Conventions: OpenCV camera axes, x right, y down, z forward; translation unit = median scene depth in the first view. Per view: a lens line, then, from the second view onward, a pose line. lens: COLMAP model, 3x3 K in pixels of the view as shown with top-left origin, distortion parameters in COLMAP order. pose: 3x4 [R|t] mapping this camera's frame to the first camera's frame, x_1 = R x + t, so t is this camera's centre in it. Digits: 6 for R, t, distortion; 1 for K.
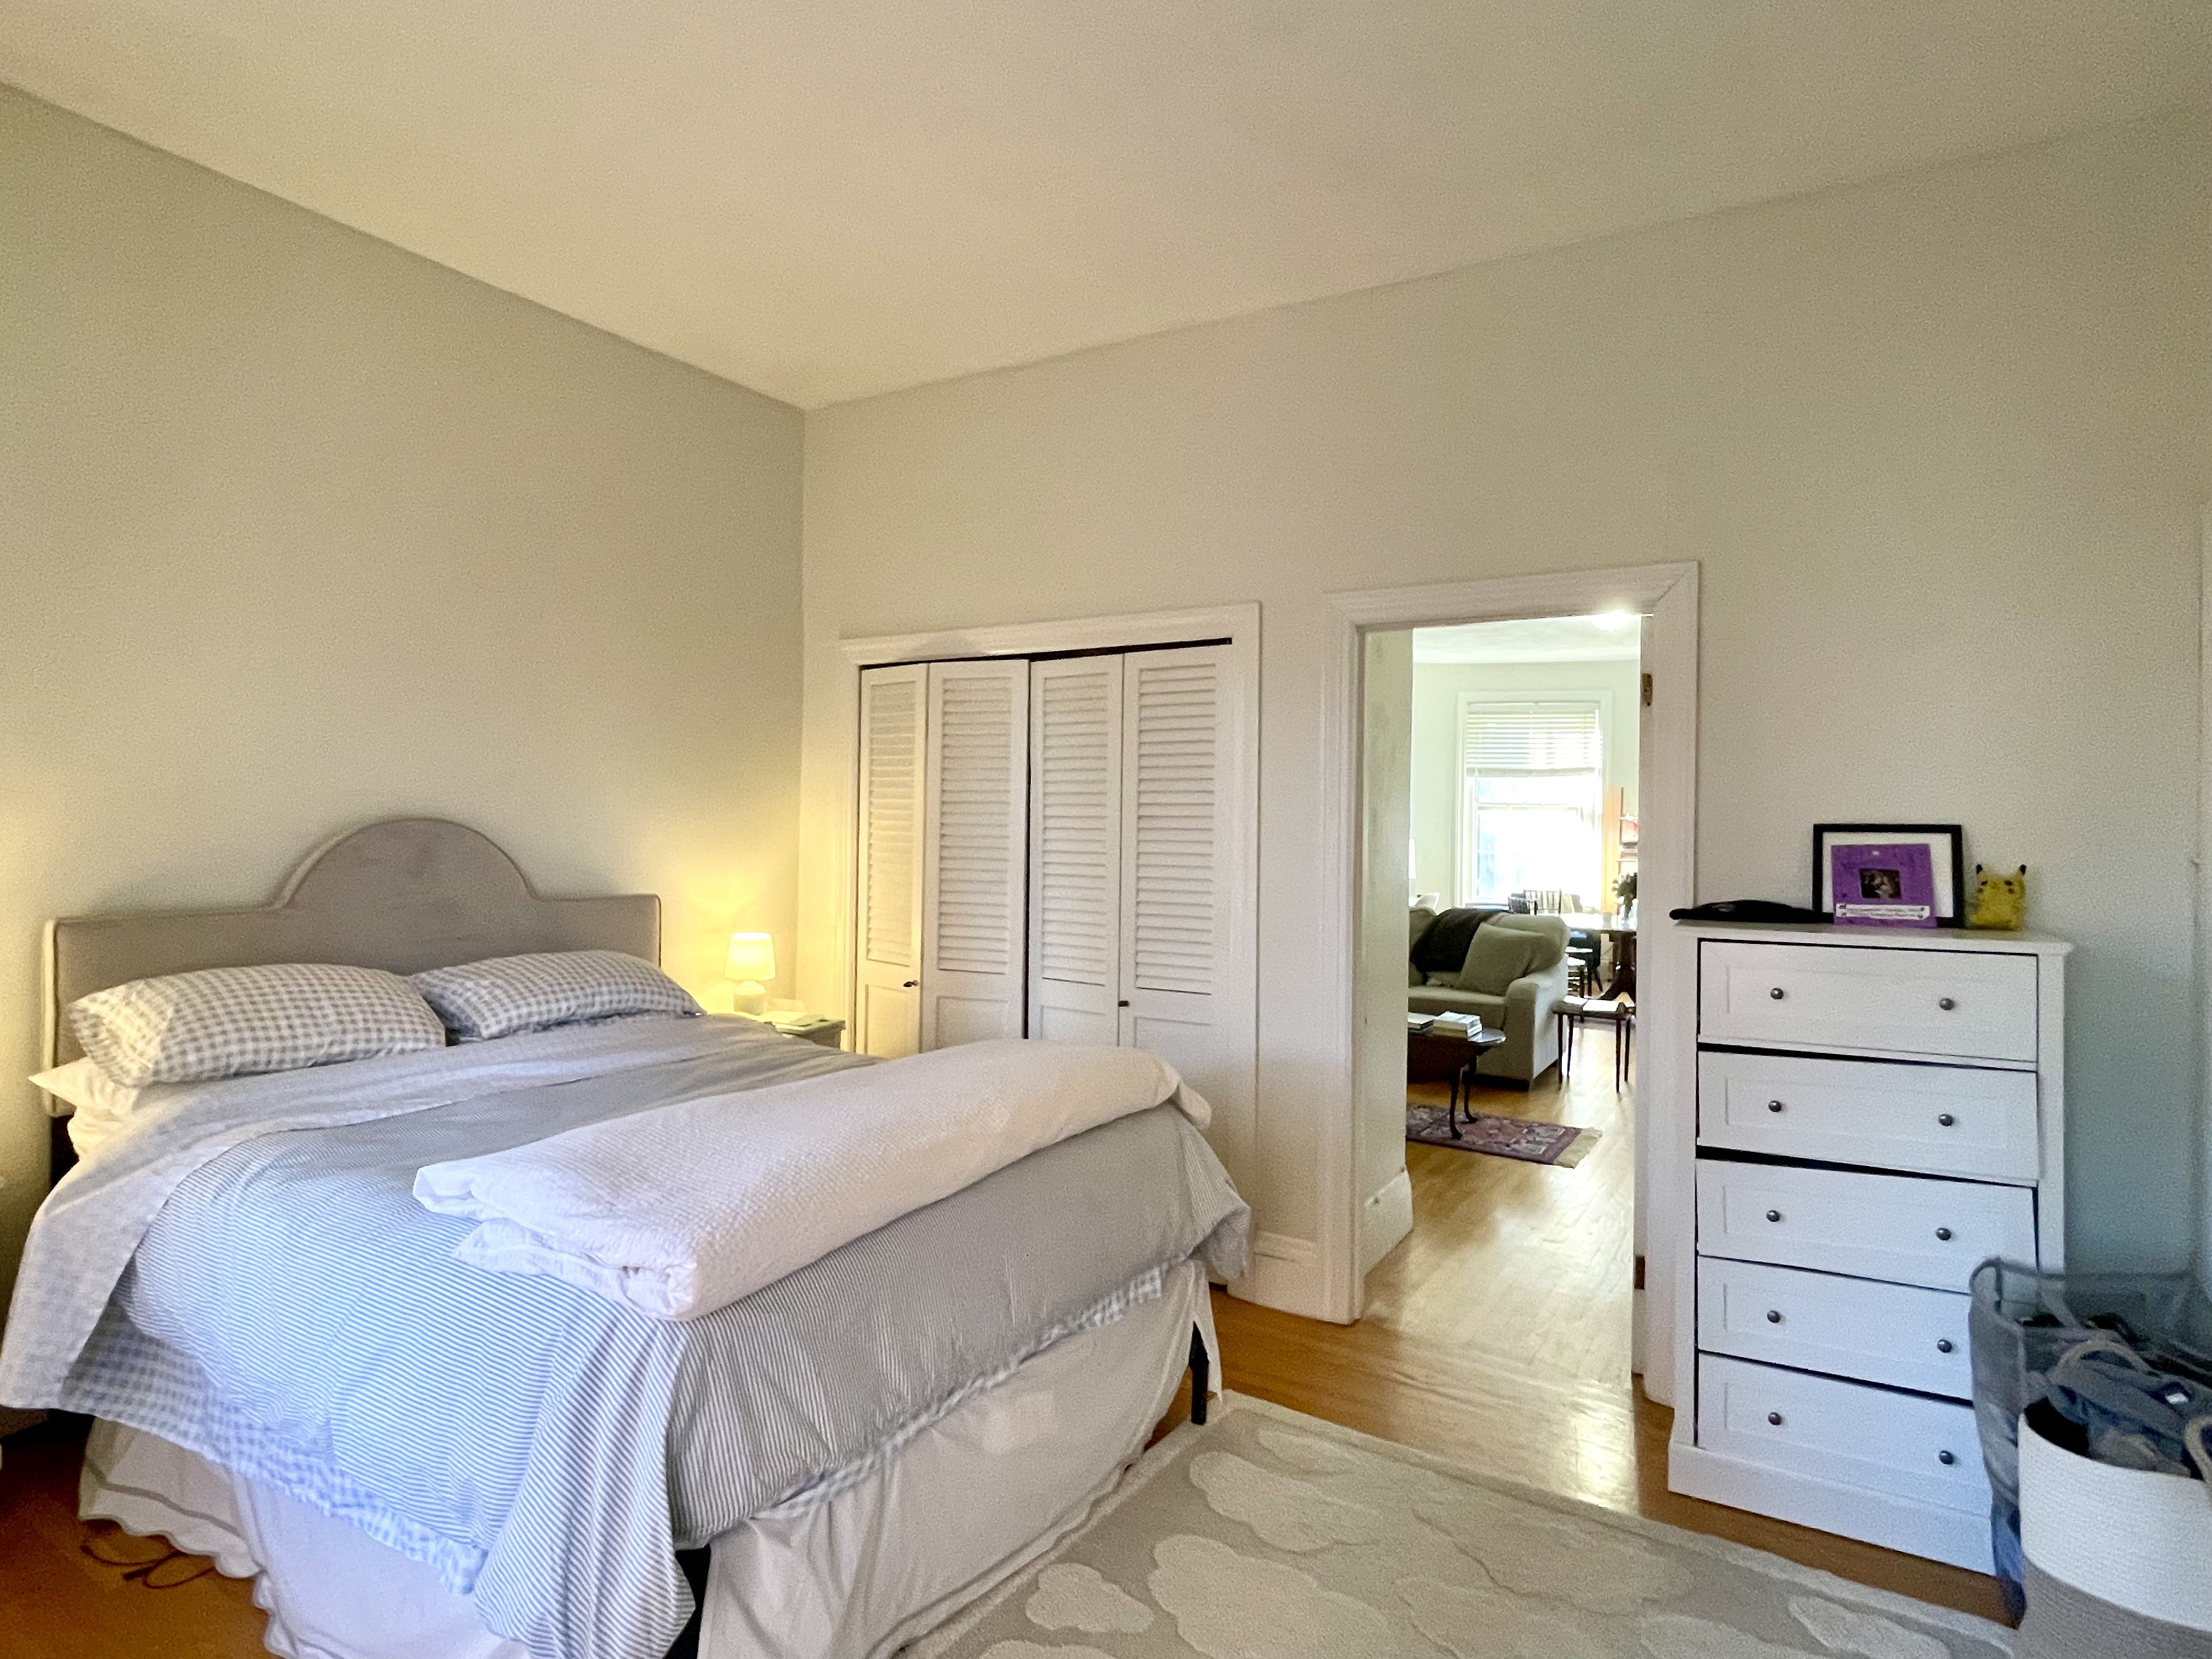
lens RADIAL K [[1183.8, 0, 1087.4], [0, 1183.8, 817.8], [0, 0, 1]] dist [0.001924, -0.005405]
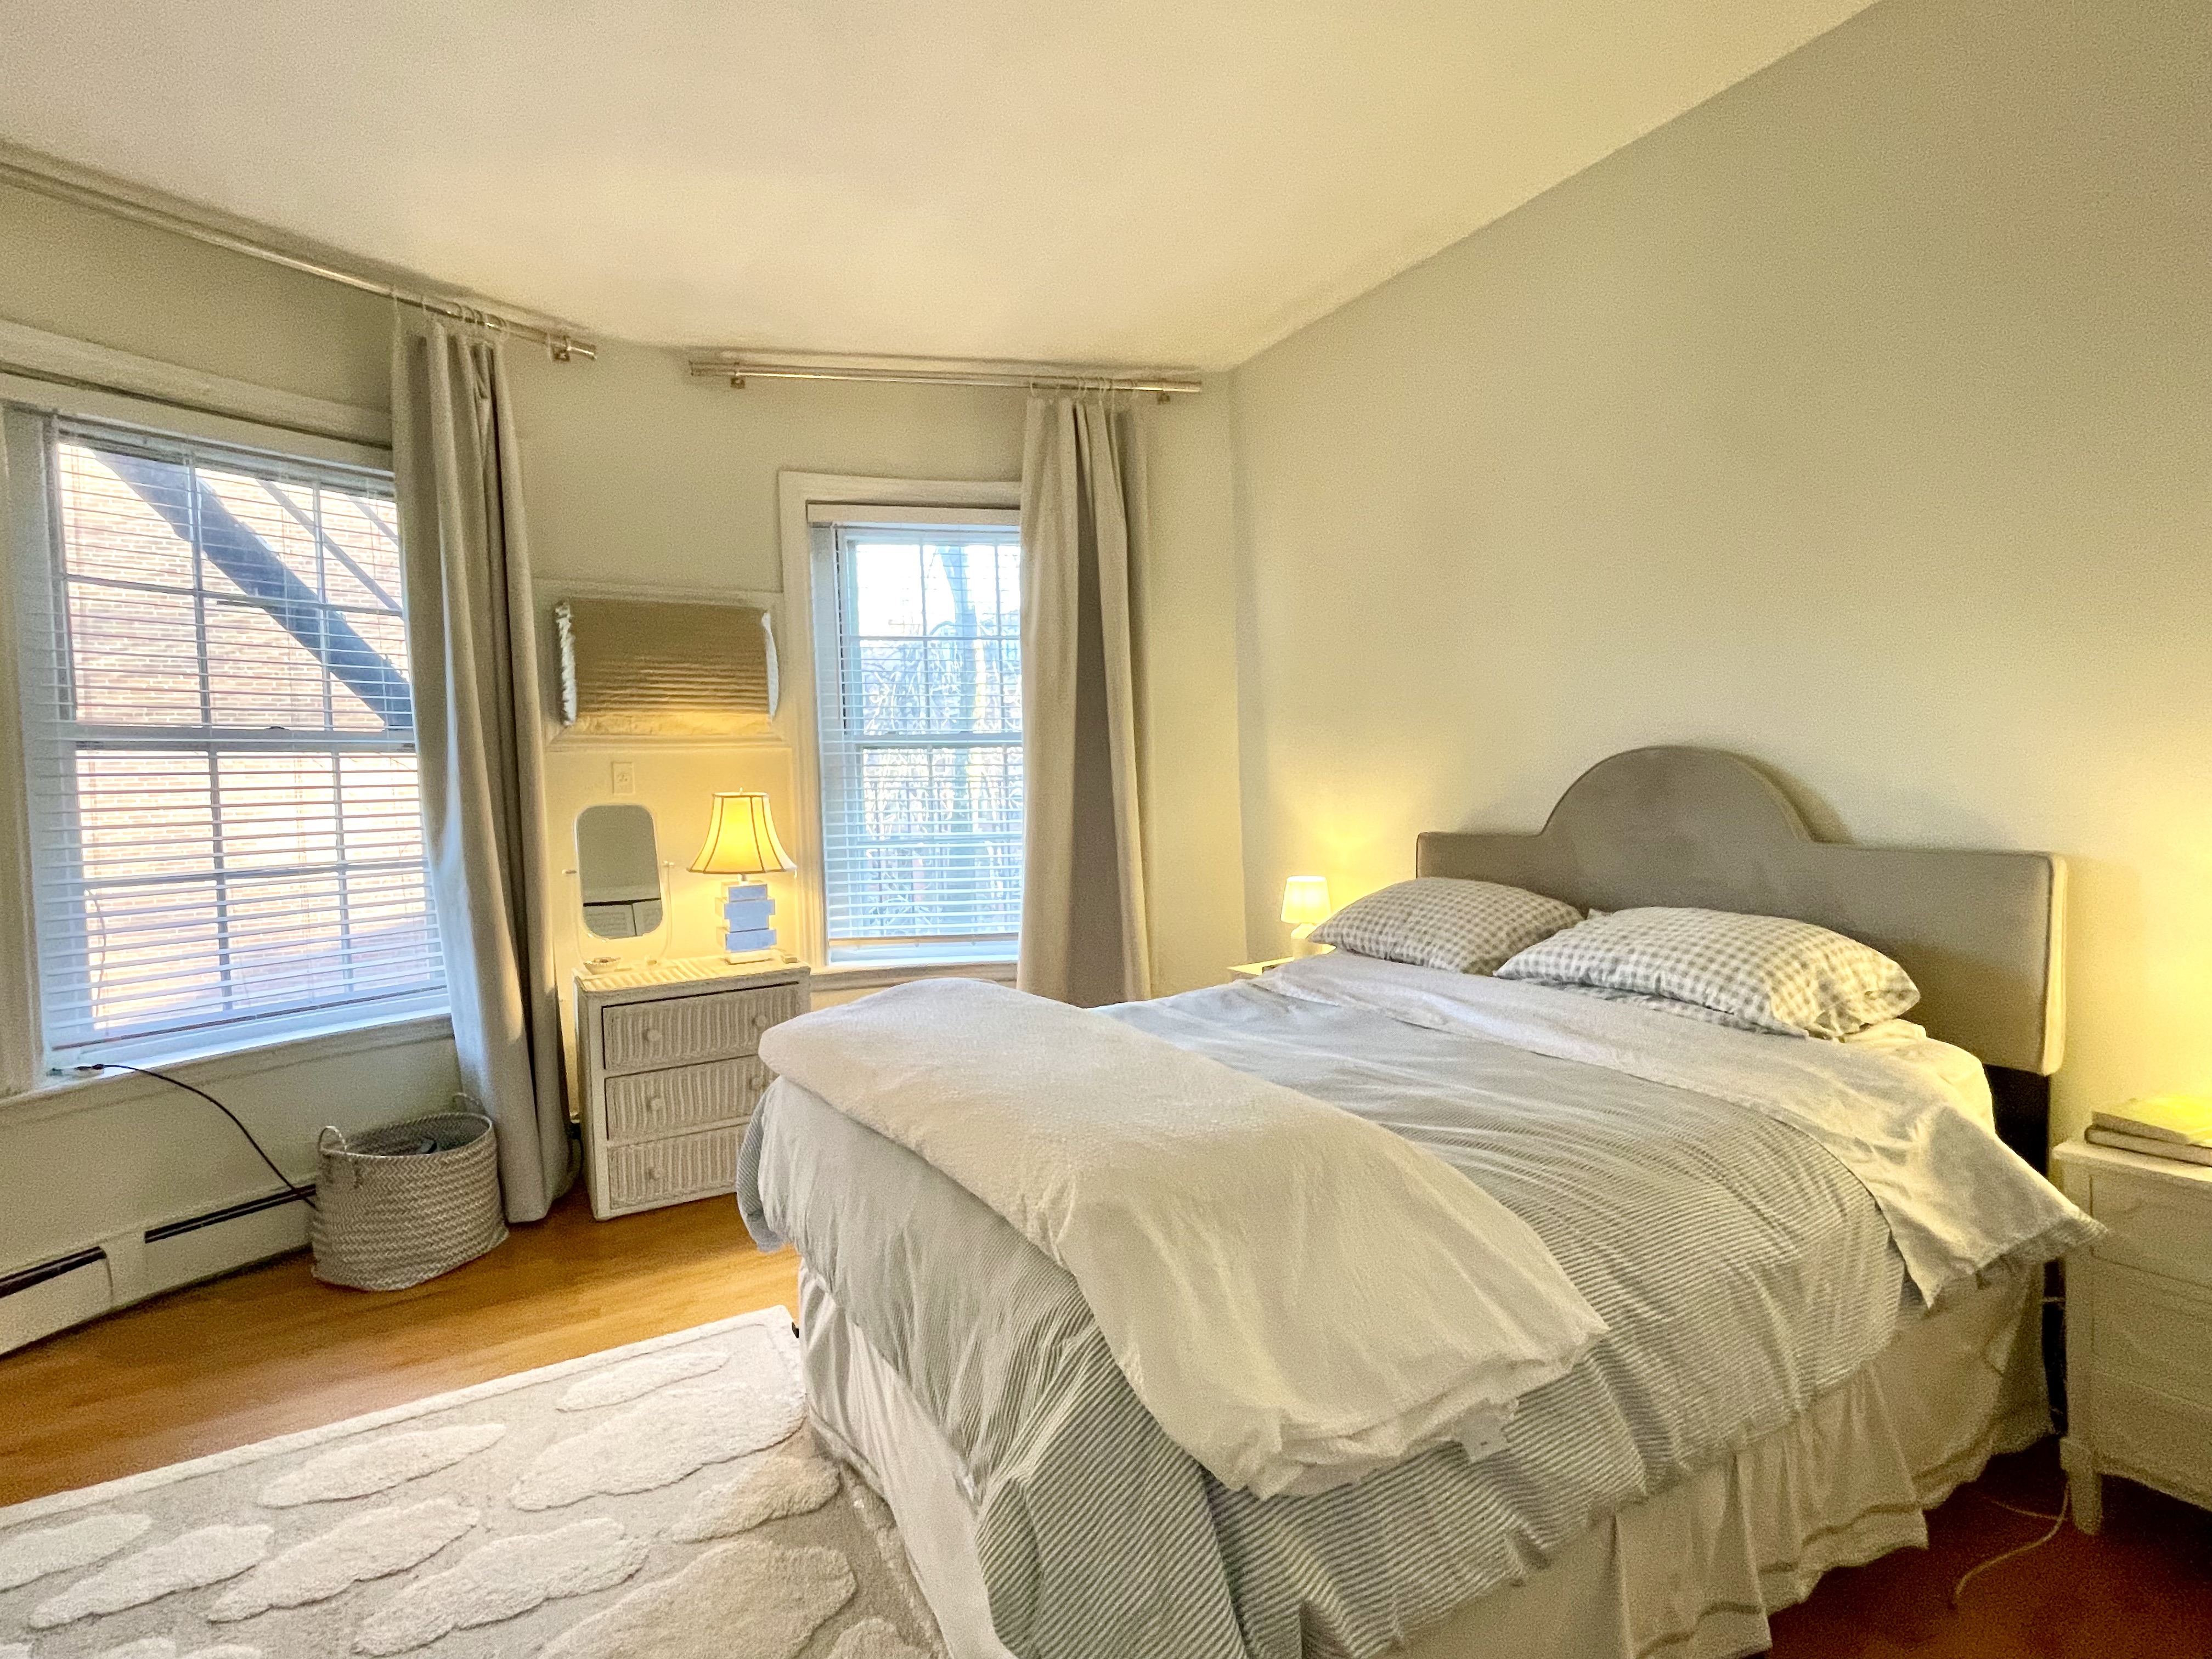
lens RADIAL K [[1072.2, 0, 1087.1], [0, 1072.2, 822.7], [0, 0, 1]] dist [-0.004513, 0.000796]
pose [[-0.446155, 0.031612, -0.894397, 0.402705], [0.033297, 0.999270, 0.018709, 0.031419], [0.894336, -0.021434, -0.446882, 1.039889]]
